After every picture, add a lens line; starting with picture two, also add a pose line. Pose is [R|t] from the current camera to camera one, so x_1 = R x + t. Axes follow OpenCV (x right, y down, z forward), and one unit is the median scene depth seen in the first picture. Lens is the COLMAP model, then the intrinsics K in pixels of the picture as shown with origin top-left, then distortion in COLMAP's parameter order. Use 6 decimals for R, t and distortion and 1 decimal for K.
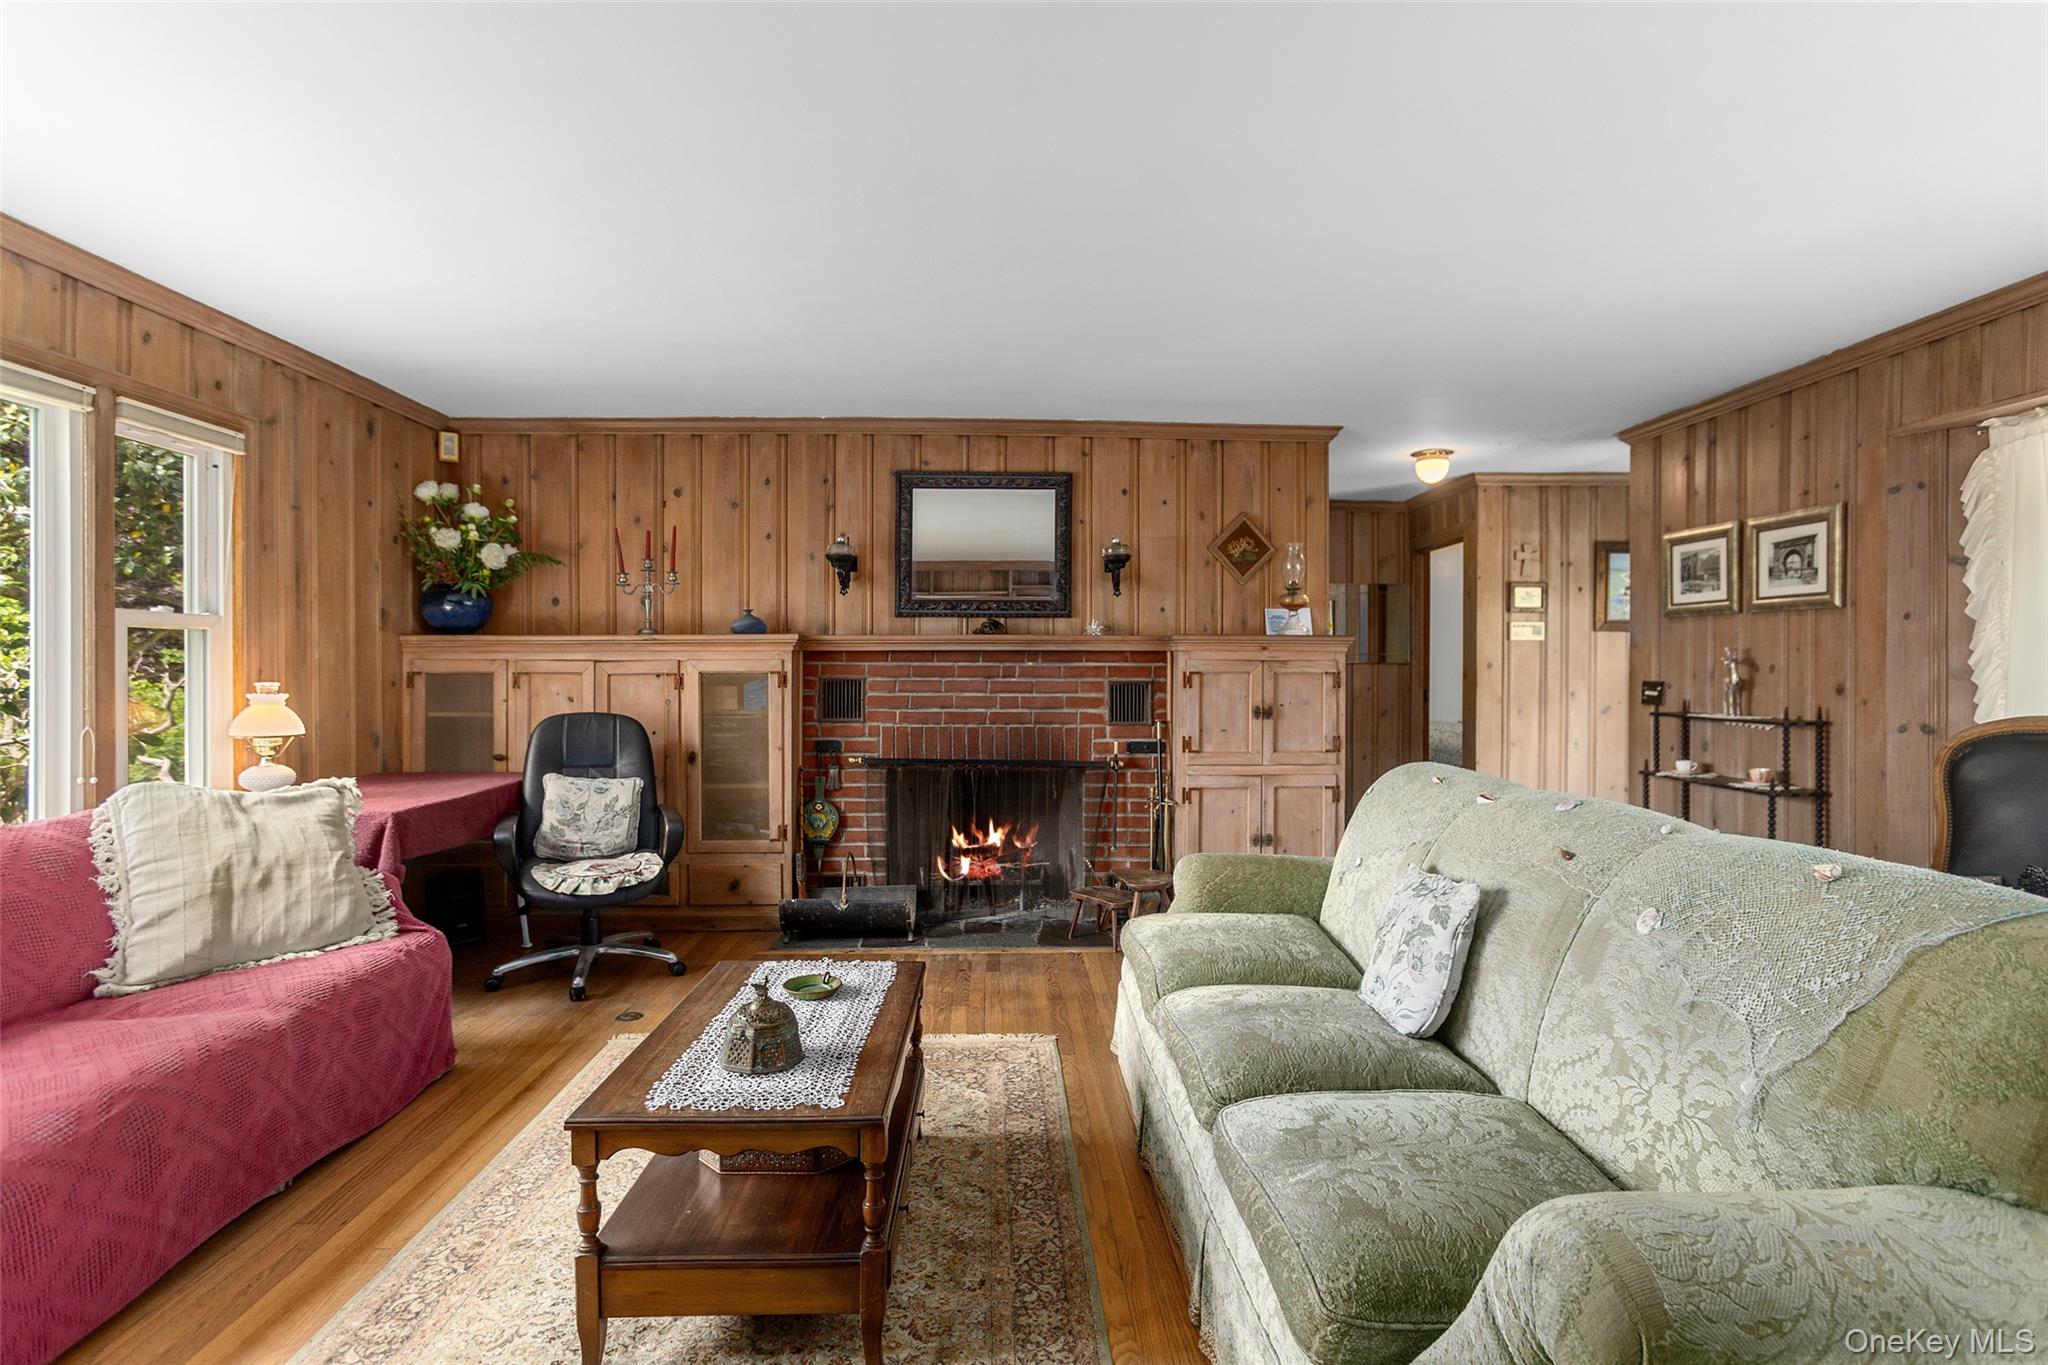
lens RADIAL K [[1003.0, 0, 1032.0], [0, 1003.0, 675.0], [0, 0, 1]] dist [-0.014135, 0.009634]
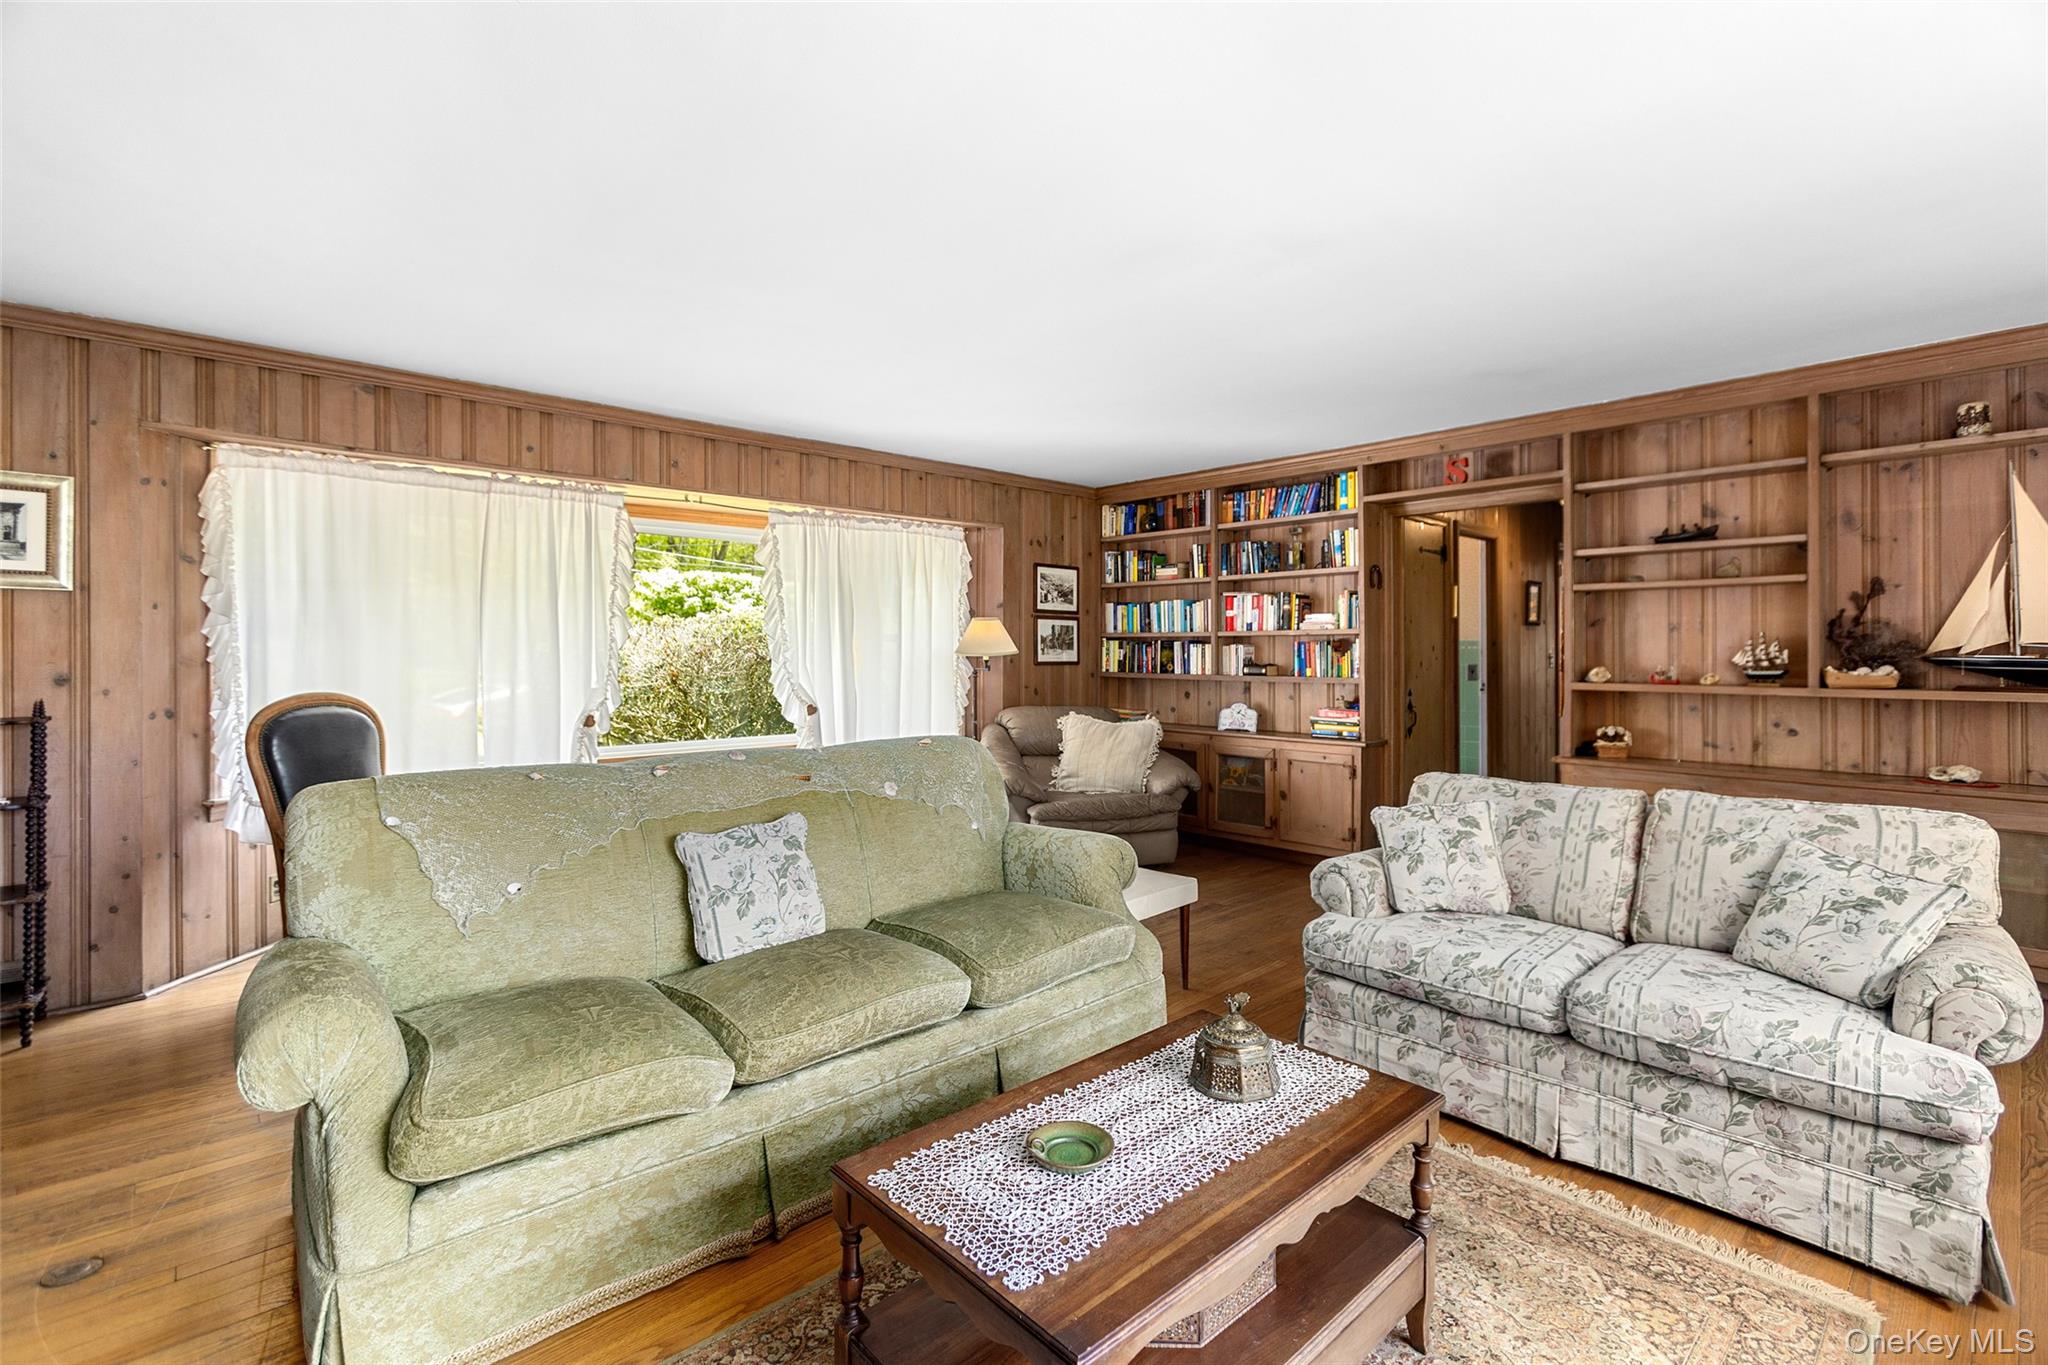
lens RADIAL K [[924.6, 0, 1025.9], [0, 924.6, 647.3], [0, 0, 1]] dist [-0.018811, 0.012056]
pose [[-0.644432, 0.002751, 0.764657, -0.331013], [0.004034, 0.999992, -0.000198, -0.009470], [-0.764651, 0.002957, -0.644438, 0.706959]]
